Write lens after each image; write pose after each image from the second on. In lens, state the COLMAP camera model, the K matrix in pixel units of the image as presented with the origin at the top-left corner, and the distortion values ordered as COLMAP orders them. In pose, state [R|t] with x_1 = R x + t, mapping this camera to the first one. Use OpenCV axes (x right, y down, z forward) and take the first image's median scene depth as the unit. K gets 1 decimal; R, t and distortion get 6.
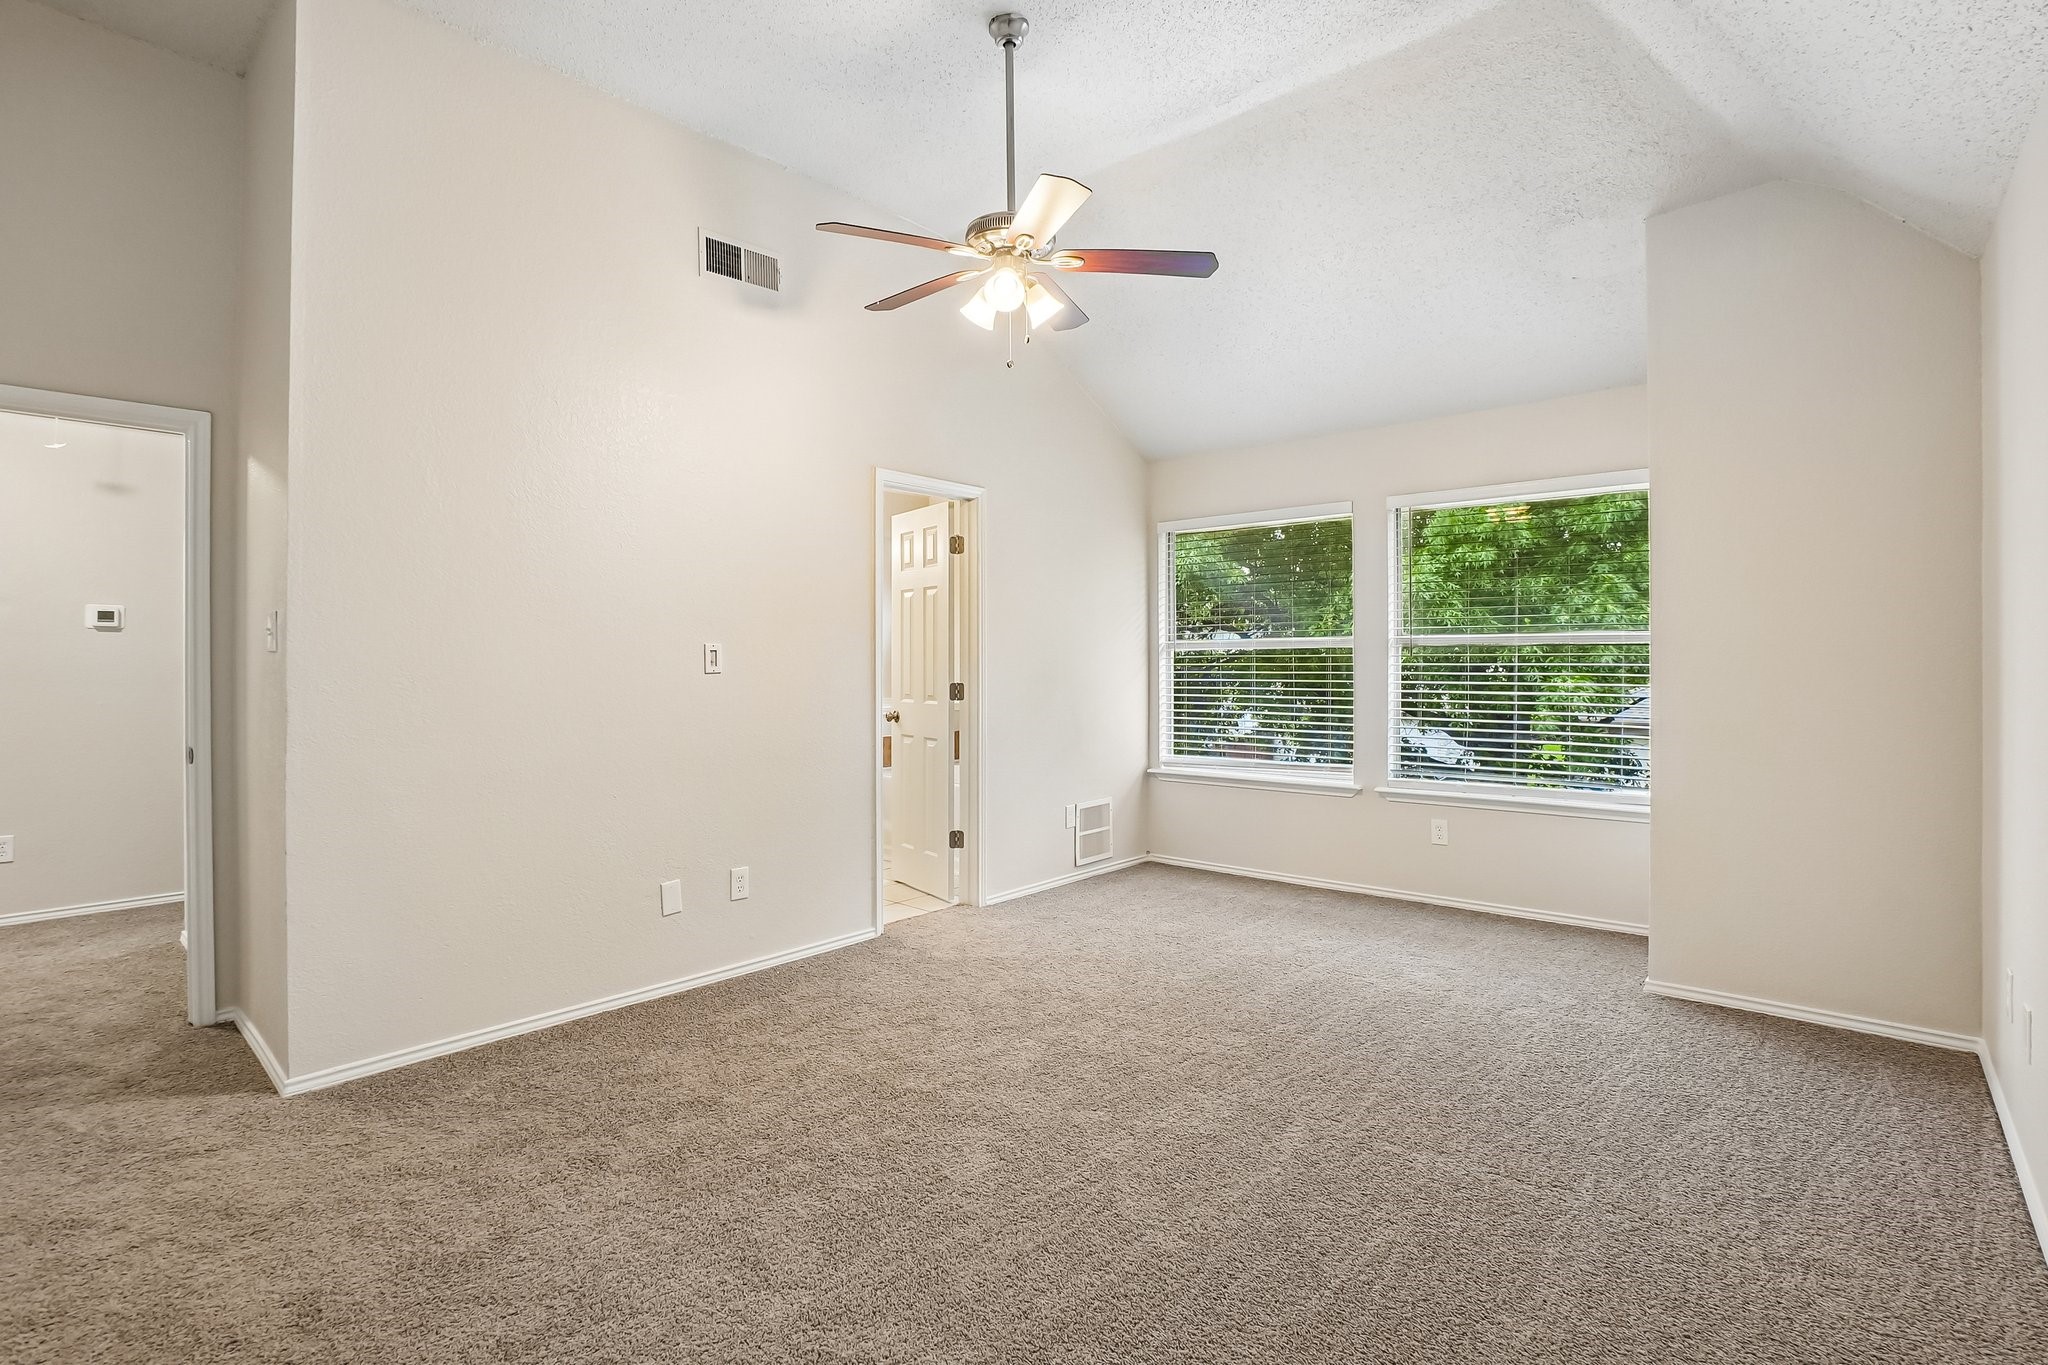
lens RADIAL K [[925.0, 0, 1007.5], [0, 925.0, 665.8], [0, 0, 1]] dist [-0.061994, 0.024773]
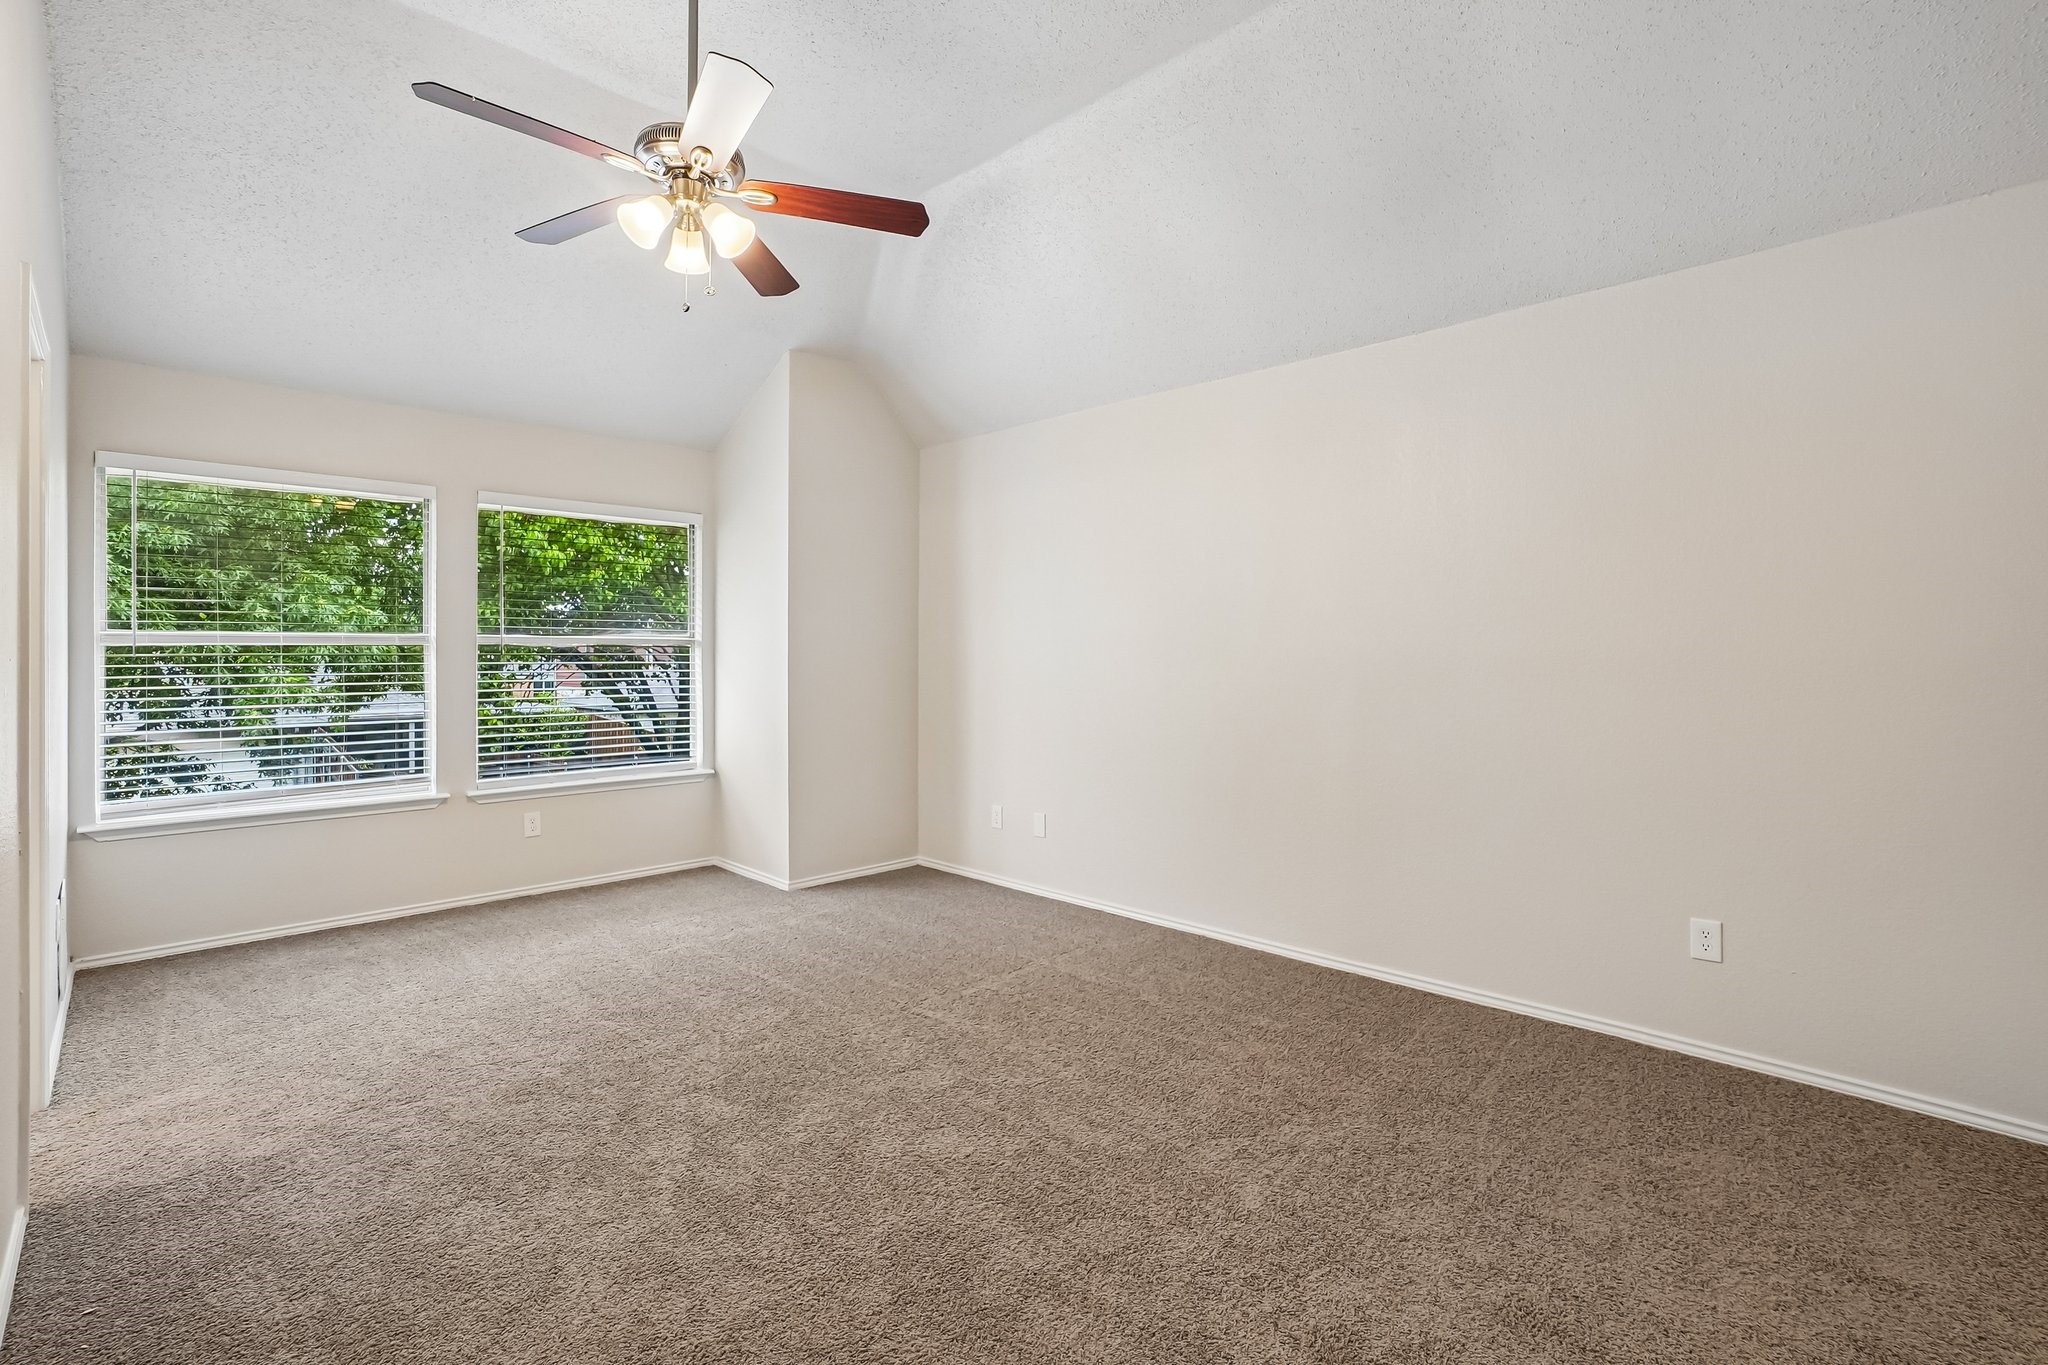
lens RADIAL K [[891.4, 0, 976.3], [0, 891.4, 667.2], [0, 0, 1]] dist [-0.059286, 0.020725]
pose [[0.118741, -0.010128, 0.992874, -0.440414], [0.008890, 0.999919, 0.009137, -0.001575], [-0.992885, 0.007742, 0.118822, 0.361938]]
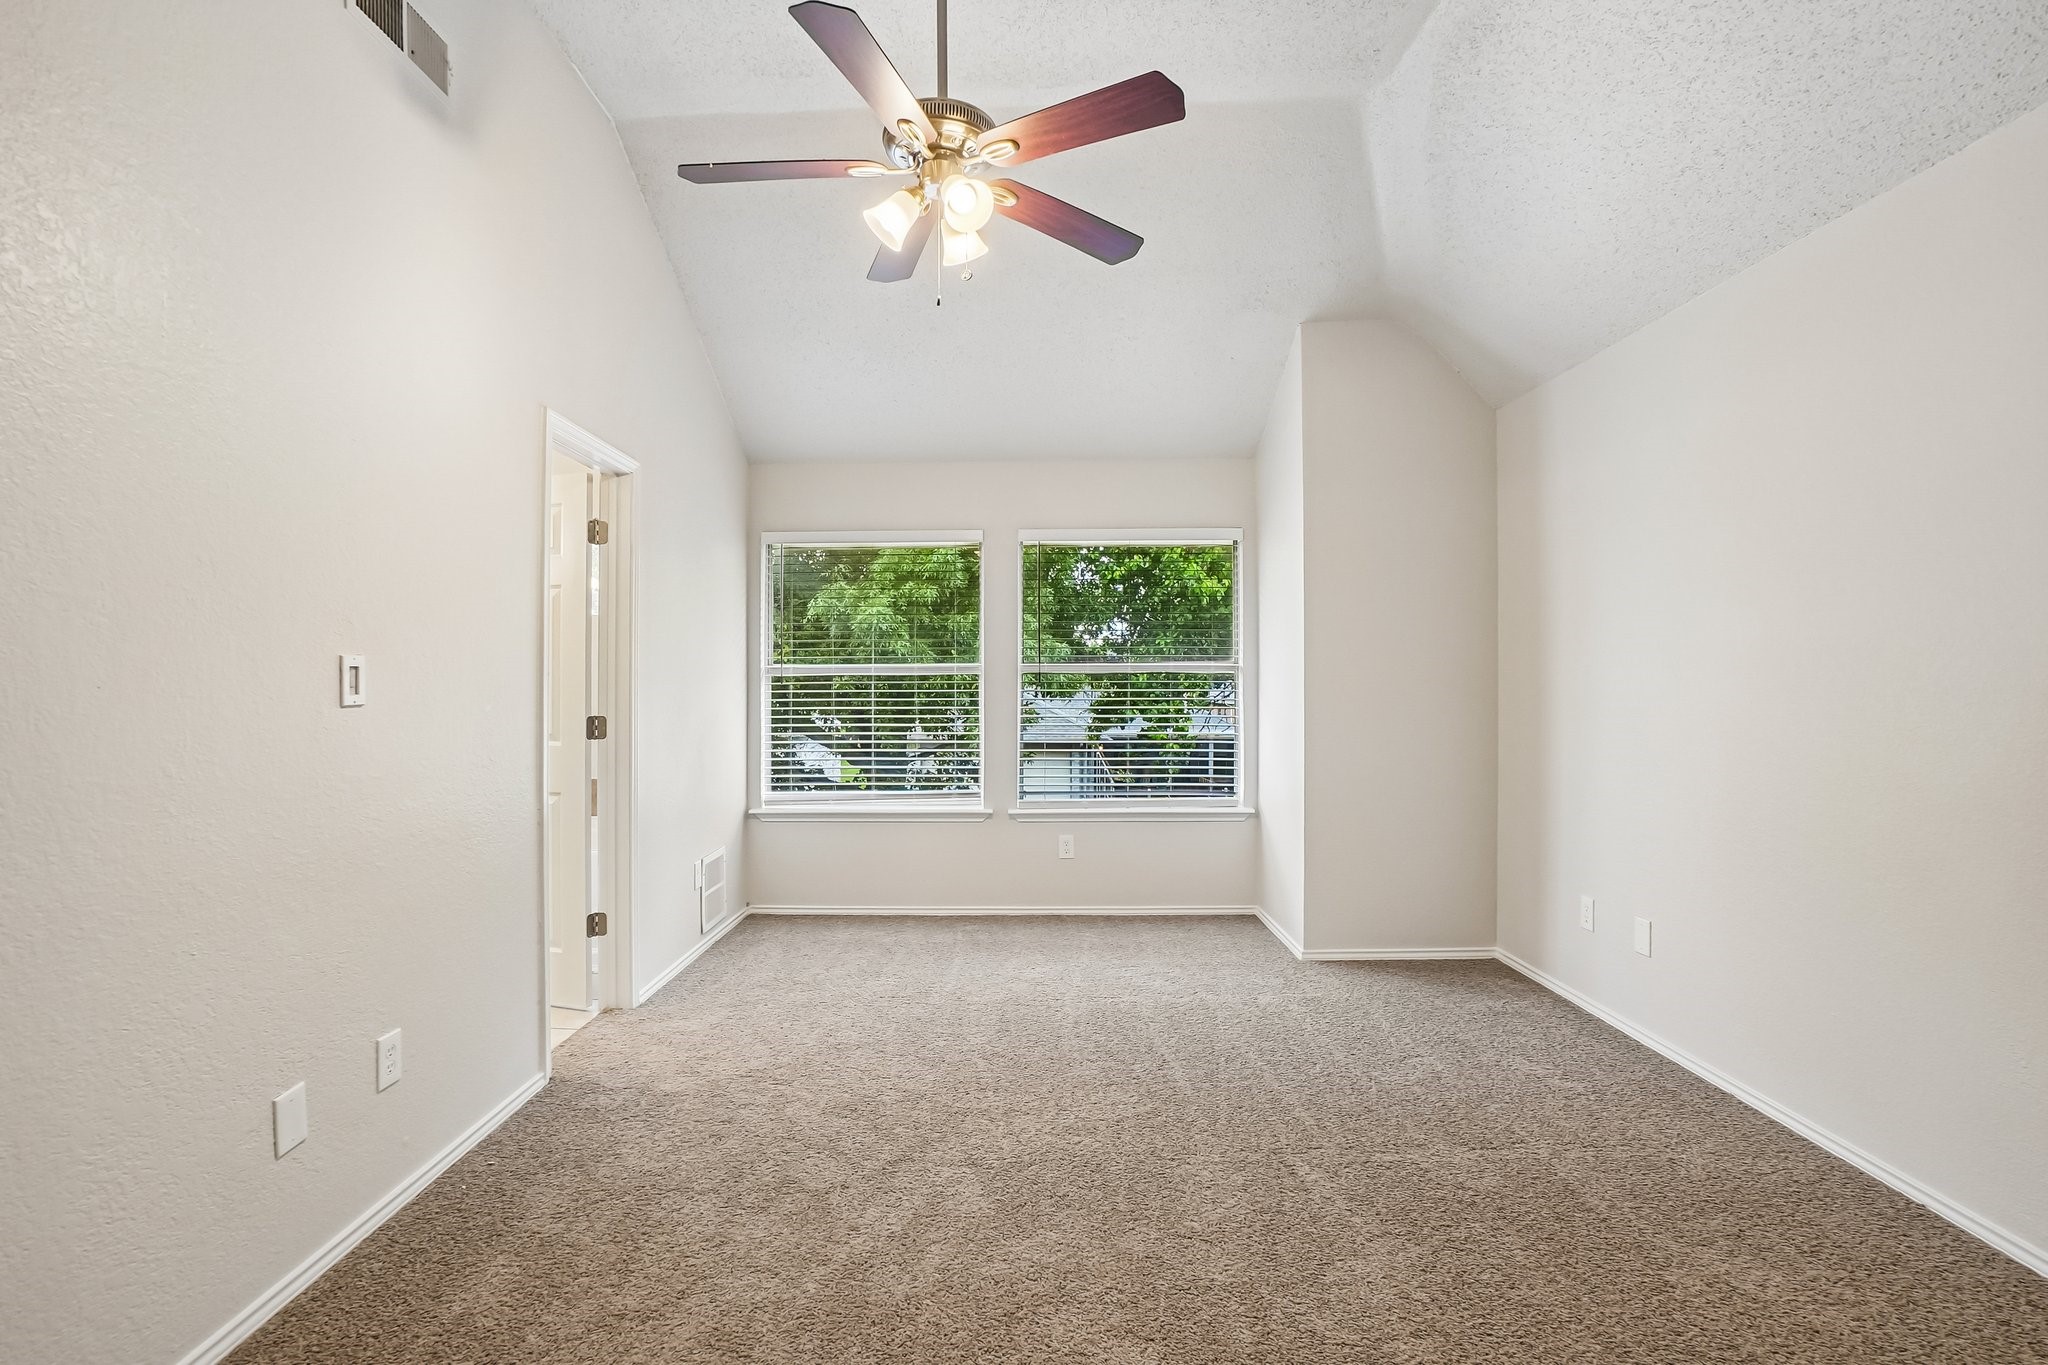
lens RADIAL K [[902.8, 0, 1000.4], [0, 902.8, 687.2], [0, 0, 1]] dist [-0.065499, 0.023521]
pose [[0.773322, 0.000450, 0.634013, -0.246257], [0.003683, 0.999980, -0.005203, 0.000185], [-0.634003, 0.006359, 0.773305, 0.221486]]
